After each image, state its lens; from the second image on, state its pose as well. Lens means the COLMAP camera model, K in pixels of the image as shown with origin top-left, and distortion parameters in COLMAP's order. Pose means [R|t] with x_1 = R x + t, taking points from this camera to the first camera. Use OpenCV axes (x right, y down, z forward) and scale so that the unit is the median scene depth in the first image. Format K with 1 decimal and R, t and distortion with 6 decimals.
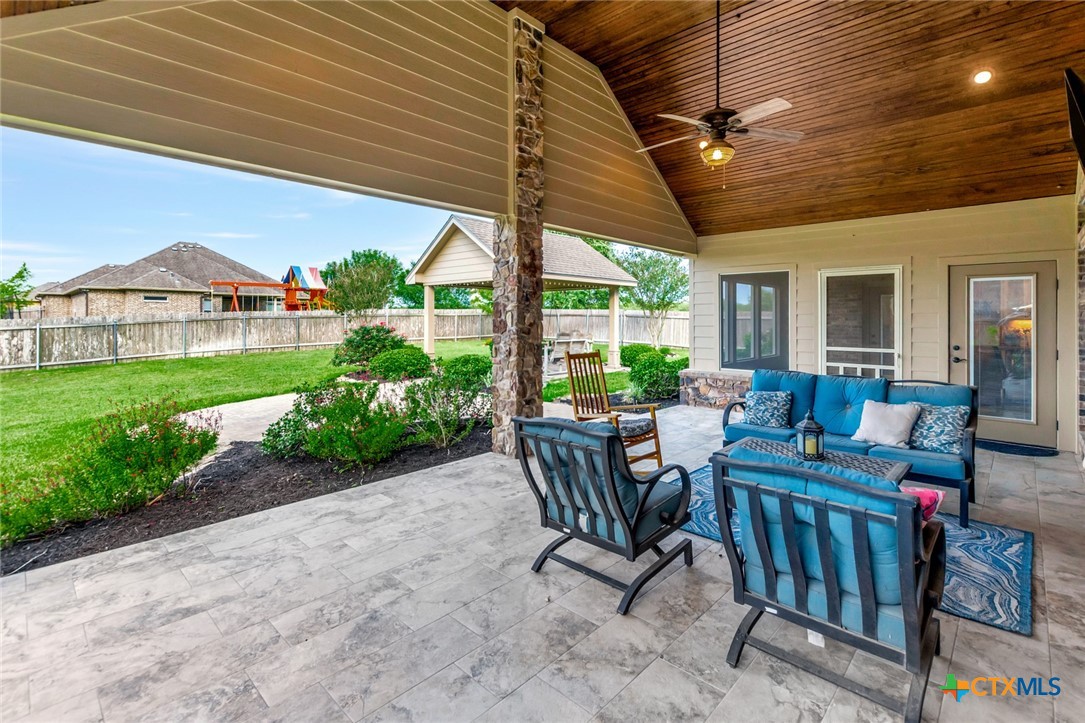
lens RADIAL K [[501.5, 0, 548.2], [0, 501.5, 319.5], [0, 0, 1]] dist [0.002956, -0.000747]
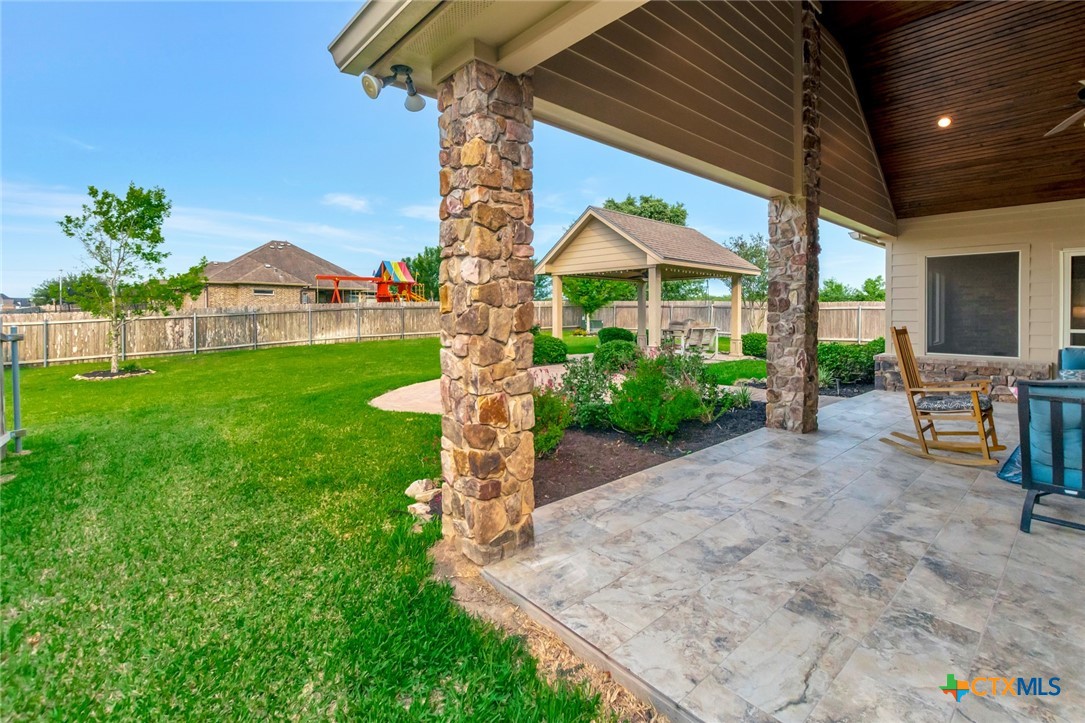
lens RADIAL K [[488.9, 0, 536.9], [0, 488.9, 322.8], [0, 0, 1]] dist [0.005231, -0.000794]
pose [[0.995174, 0.002009, -0.098108, -0.276551], [-0.000151, 0.999821, 0.018942, 0.017644], [0.098129, -0.018835, 0.994995, -0.024644]]
